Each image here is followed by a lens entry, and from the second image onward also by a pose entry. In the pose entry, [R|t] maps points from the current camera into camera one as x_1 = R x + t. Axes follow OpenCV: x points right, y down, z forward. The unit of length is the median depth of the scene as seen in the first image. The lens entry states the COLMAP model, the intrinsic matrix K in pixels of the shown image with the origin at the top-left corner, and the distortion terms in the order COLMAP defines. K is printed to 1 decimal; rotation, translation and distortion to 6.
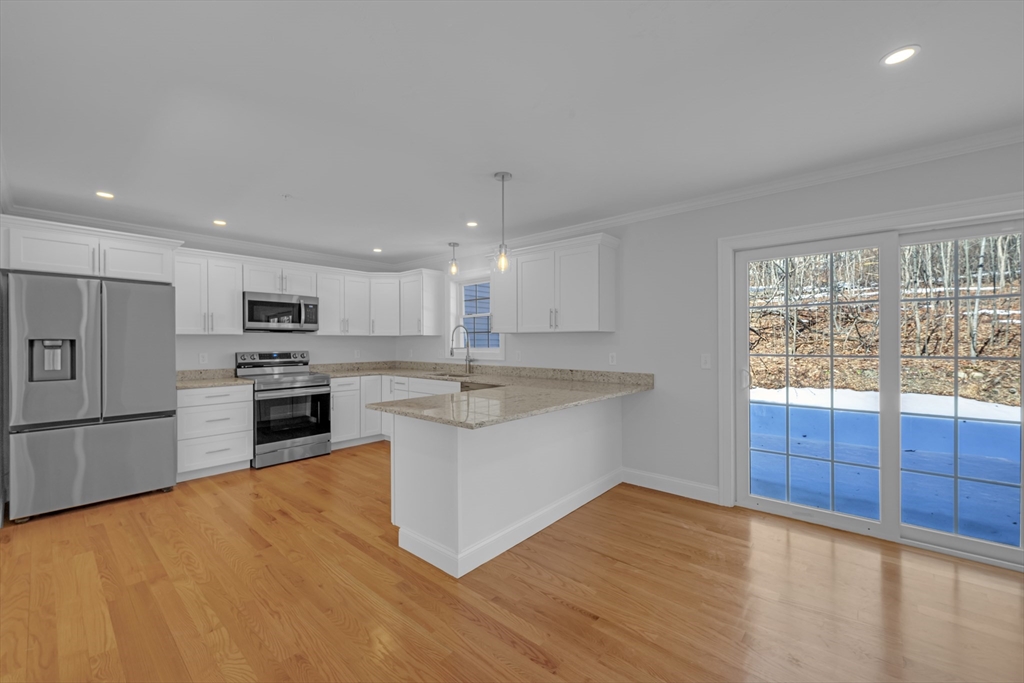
lens RADIAL K [[419.1, 0, 513.7], [0, 419.1, 341.1], [0, 0, 1]] dist [0.002233, 0.000205]
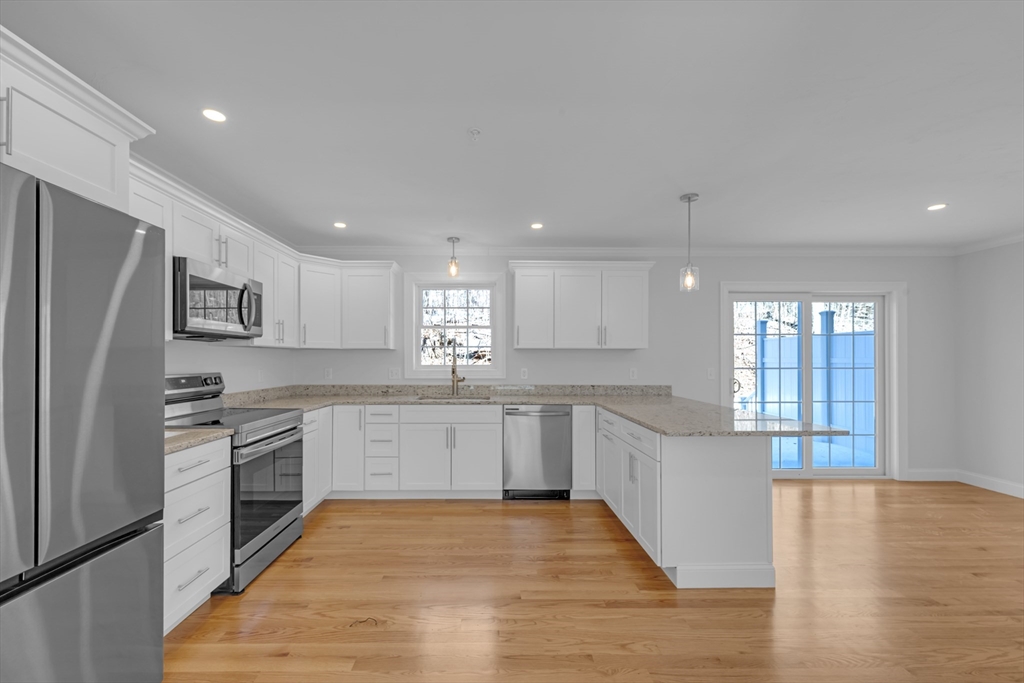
lens RADIAL K [[419.1, 0, 506.8], [0, 419.1, 359.3], [0, 0, 1]] dist [0.002233, 0.000205]
pose [[0.736816, 0.004512, 0.676079, -0.725325], [-0.003311, 0.999990, -0.003065, 0.007846], [-0.676086, 0.000020, 0.736823, 0.377743]]
